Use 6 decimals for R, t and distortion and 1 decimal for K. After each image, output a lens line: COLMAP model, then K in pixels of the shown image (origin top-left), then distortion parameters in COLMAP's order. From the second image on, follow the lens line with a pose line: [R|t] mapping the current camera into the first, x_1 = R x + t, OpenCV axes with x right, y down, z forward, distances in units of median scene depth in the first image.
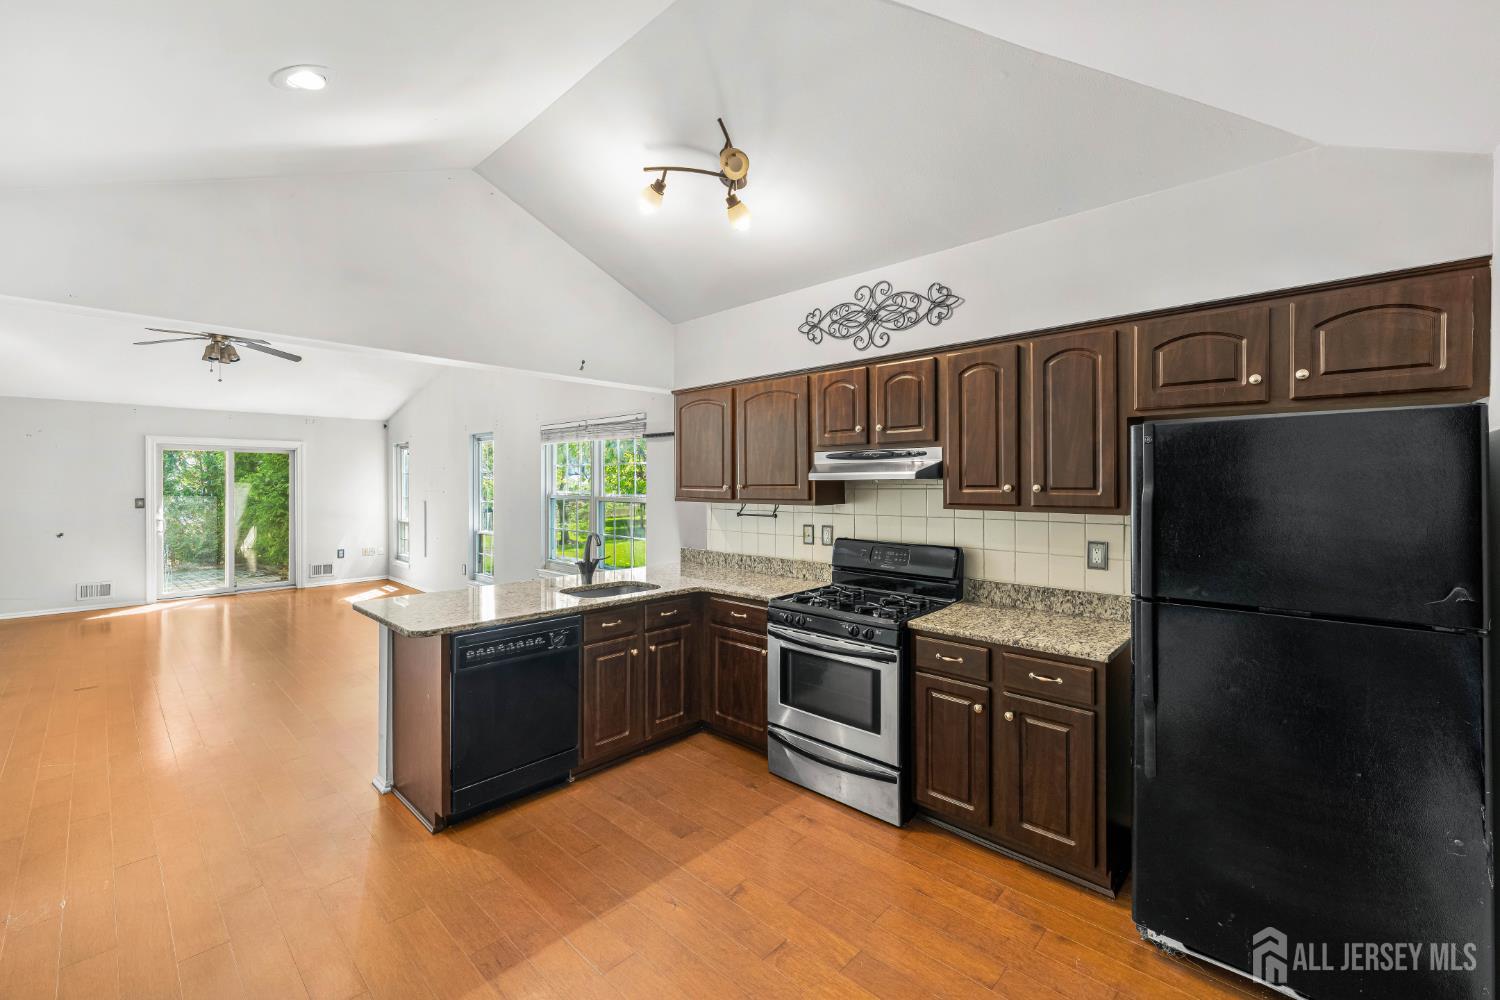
lens RADIAL K [[614.2, 0, 744.3], [0, 614.2, 482.4], [0, 0, 1]] dist [-0.000009, -0.000191]
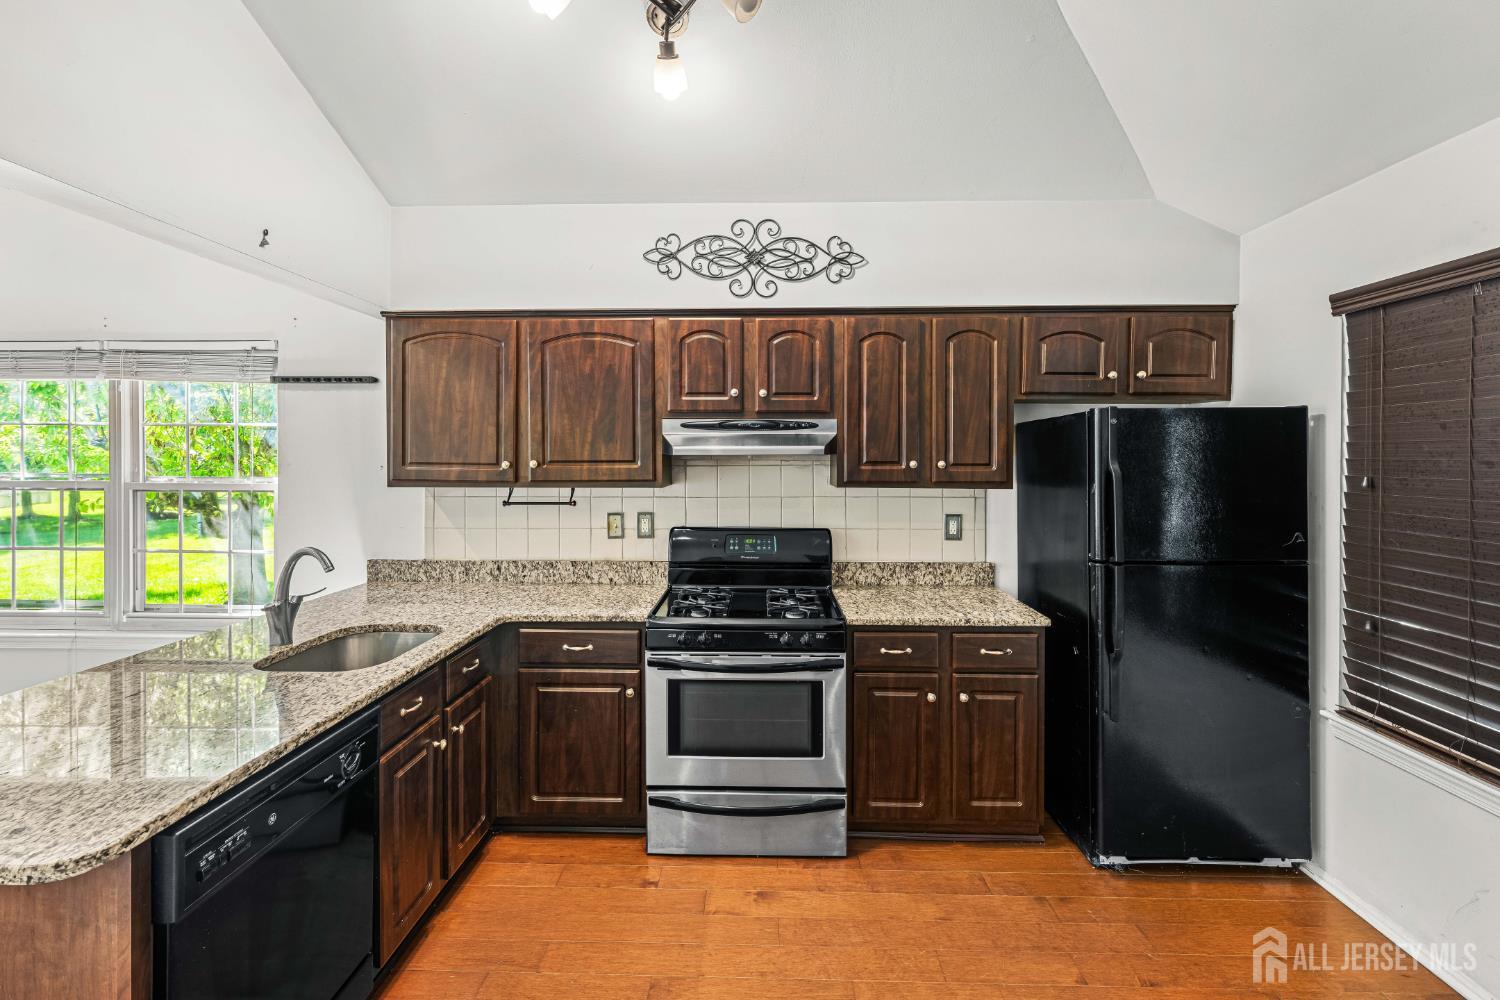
lens RADIAL K [[652.6, 0, 750.0], [0, 652.6, 462.5], [0, 0, 1]] dist [-0.001167, 0.000058]
pose [[0.742504, -0.002061, 0.669838, -0.387622], [-0.002839, 0.999977, 0.006224, 0.000453], [-0.669835, -0.006523, 0.742481, 0.344236]]
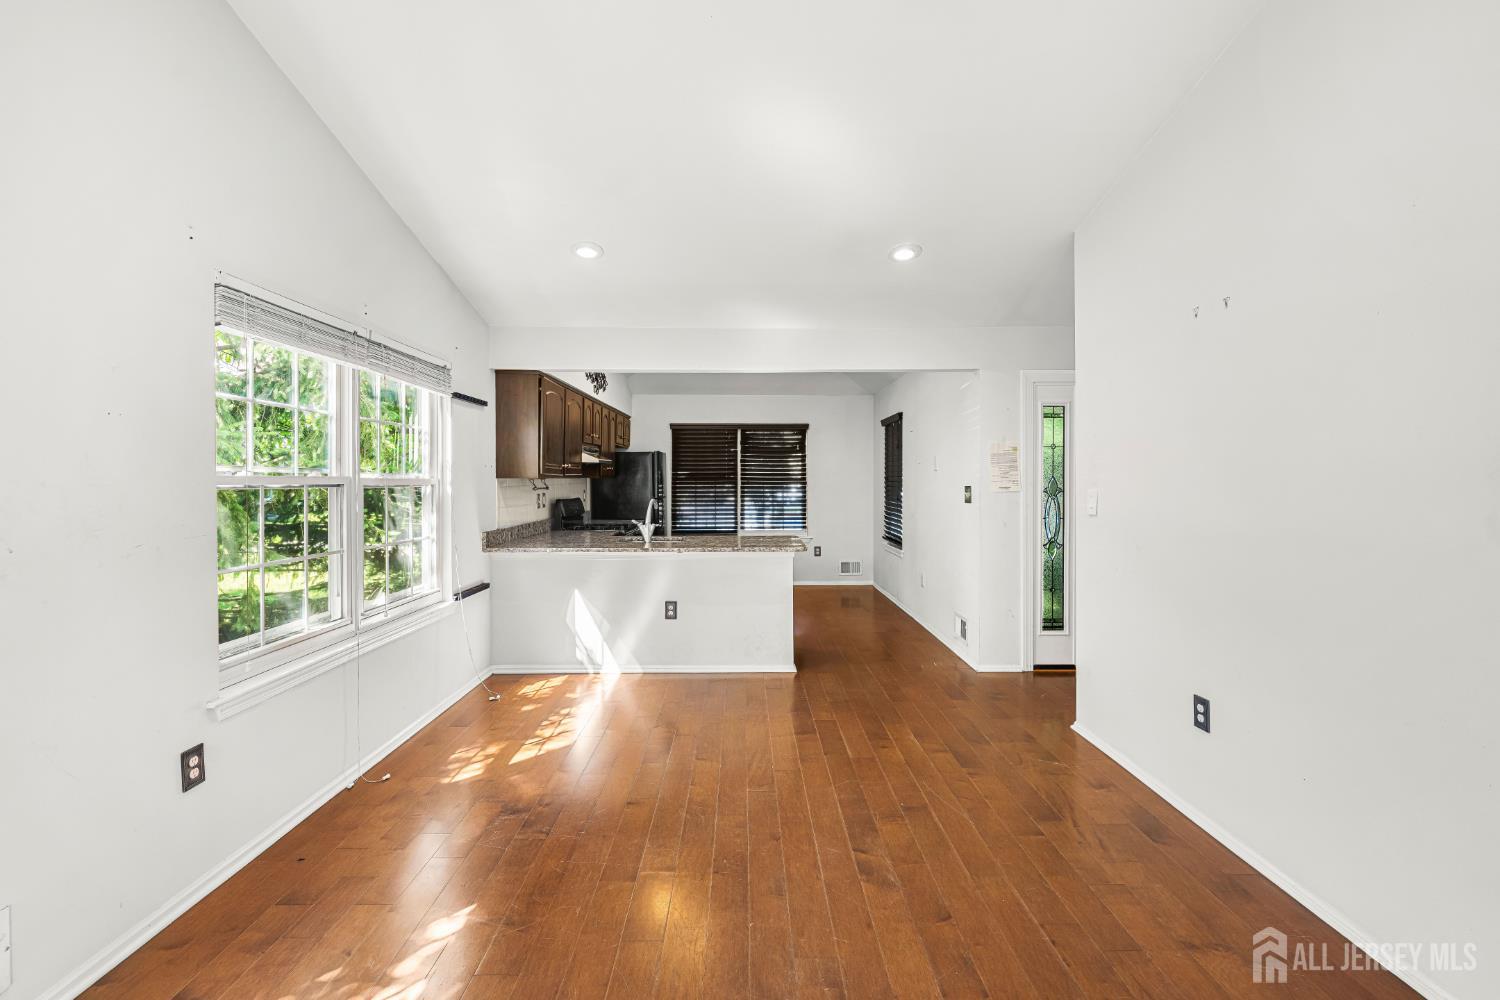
lens RADIAL K [[653.0, 0, 751.1], [0, 653.0, 485.5], [0, 0, 1]] dist [0.000288, -0.000011]
pose [[-0.695535, -0.006464, 0.718463, -1.553919], [0.001246, 0.999947, 0.010202, 0.043462], [-0.718491, 0.007991, -0.695490, 2.042714]]
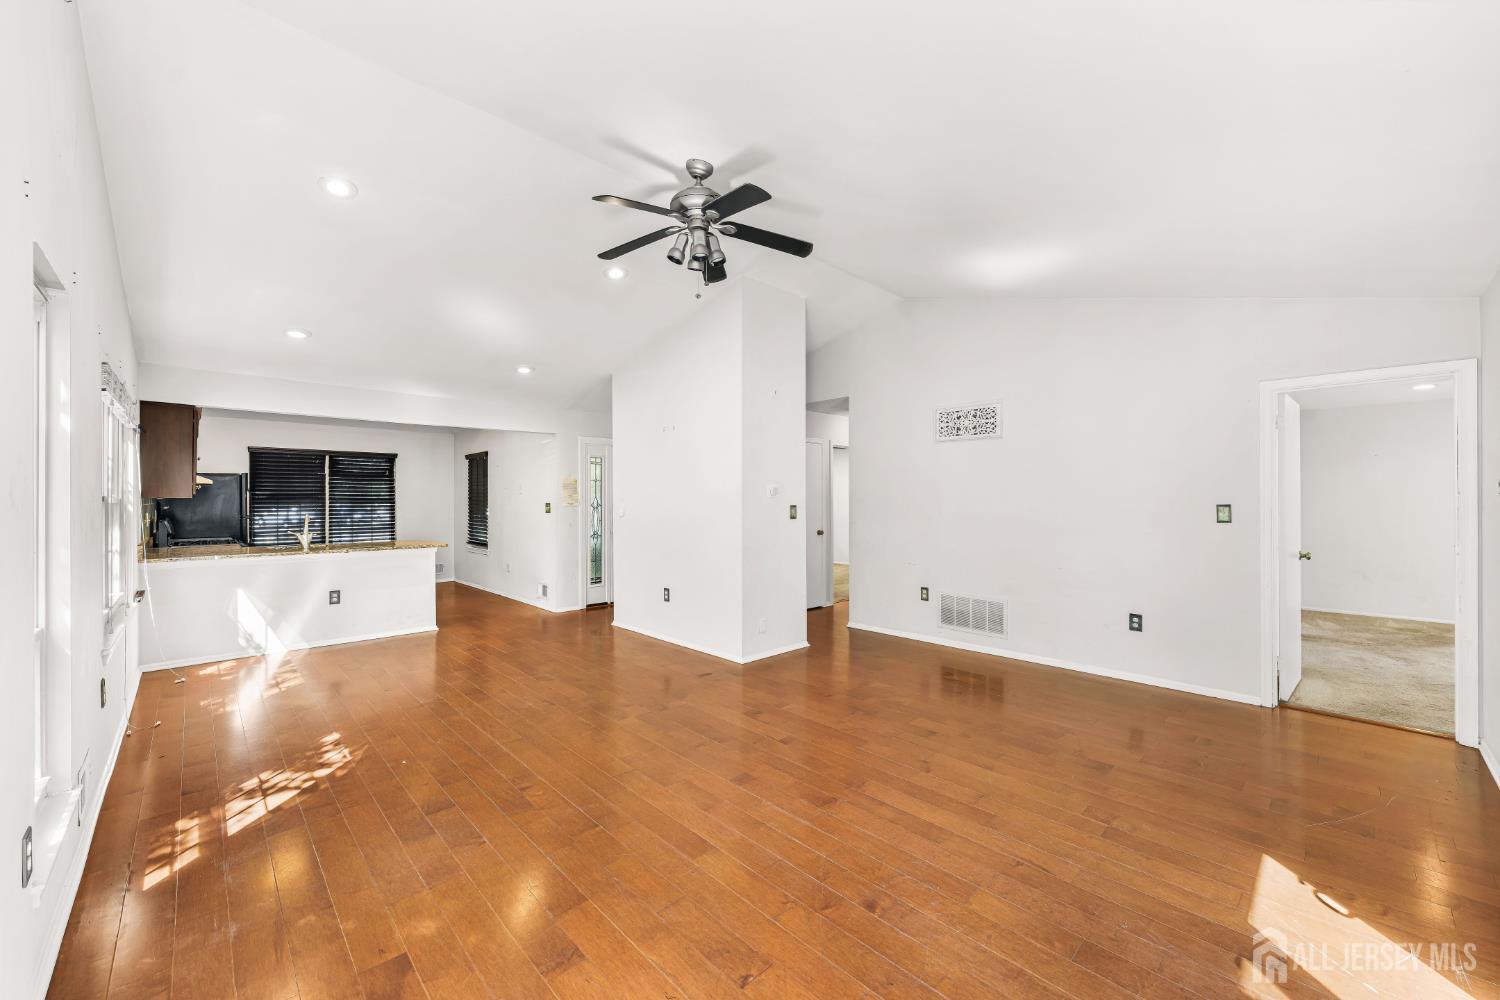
lens RADIAL K [[580.8, 0, 749.1], [0, 580.8, 498.9], [0, 0, 1]] dist [0.000308, -0.000033]
pose [[-0.998692, 0.001778, 0.051108, -1.700452], [0.001826, 0.999998, 0.000880, 0.044799], [-0.051107, 0.000972, -0.998693, 2.816473]]
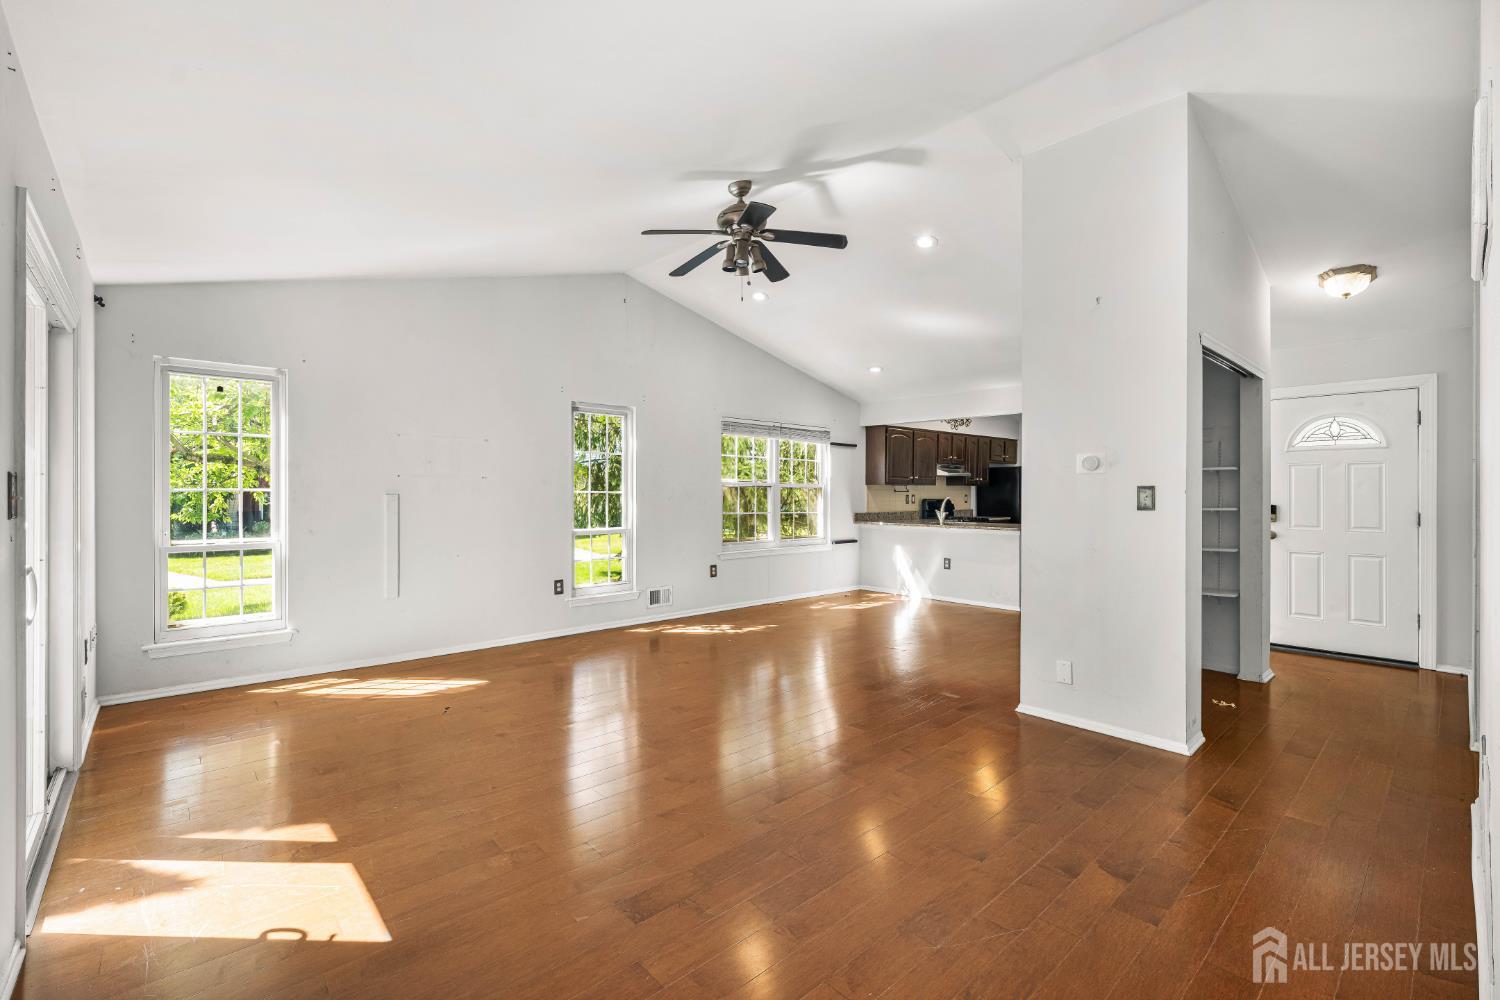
lens RADIAL K [[649.3, 0, 746.2], [0, 649.3, 492.8], [0, 0, 1]] dist [0.000006, -0.000100]
pose [[0.080192, 0.000455, 0.996779, -2.835441], [-0.000441, 1.000000, -0.000421, 0.075915], [-0.996779, -0.000406, 0.080192, 1.709189]]
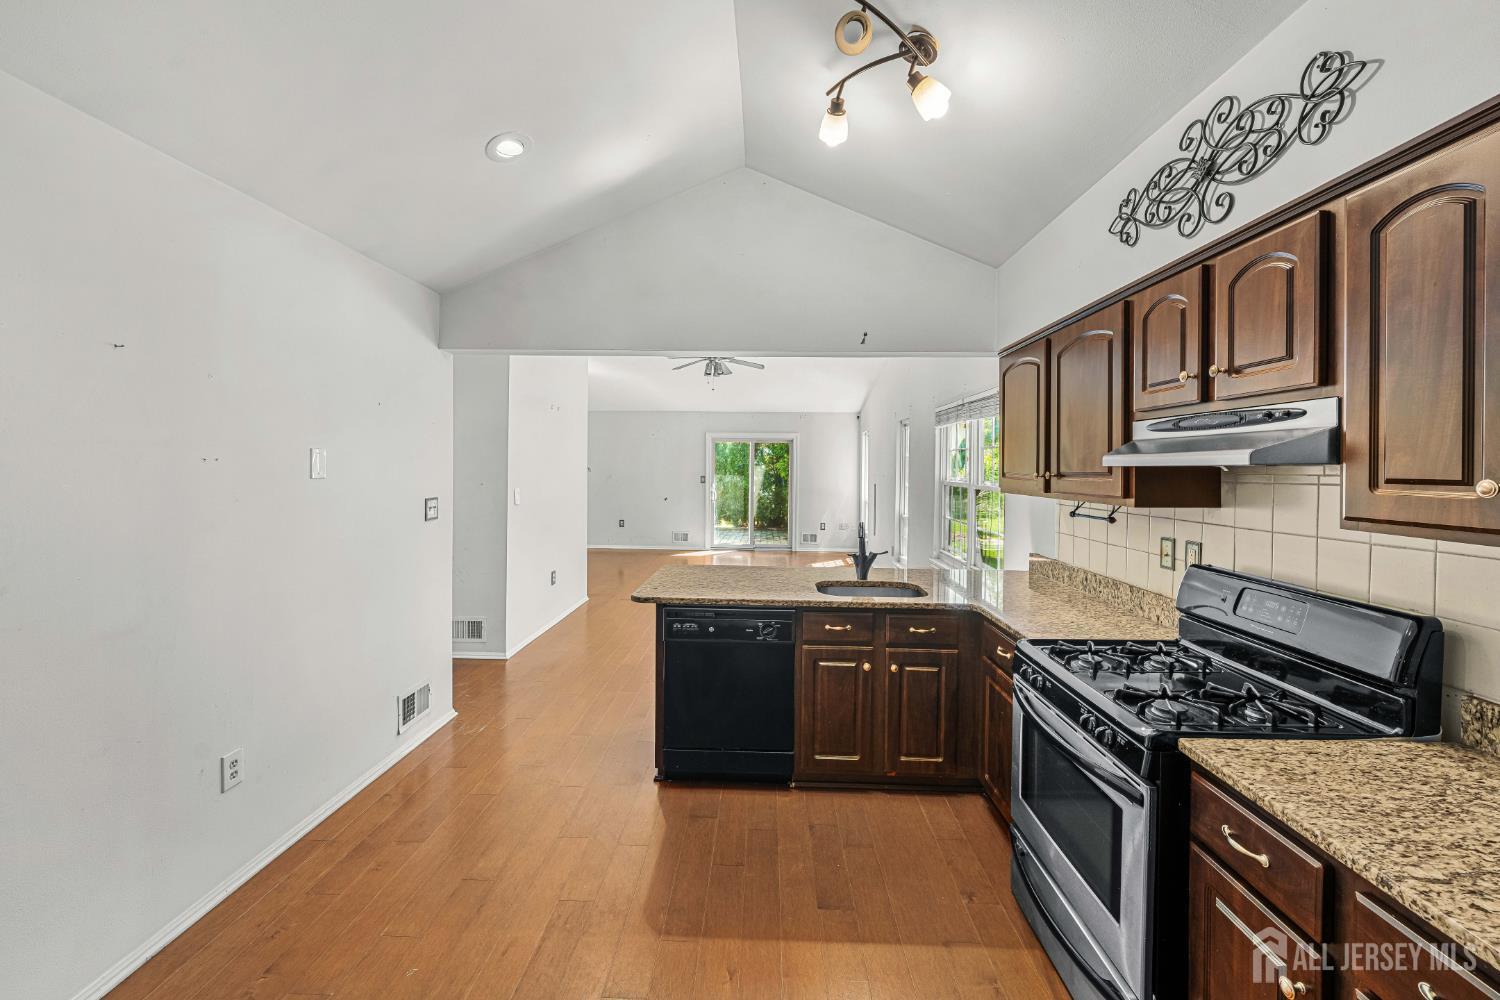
lens RADIAL K [[601.9, 0, 749.2], [0, 601.9, 470.1], [0, 0, 1]] dist [-0.000768, -0.000268]
pose [[0.661586, 0.012331, -0.749768, 0.344003], [-0.010235, 0.999920, 0.007414, -0.000529], [0.749799, 0.002769, 0.661660, 0.332366]]
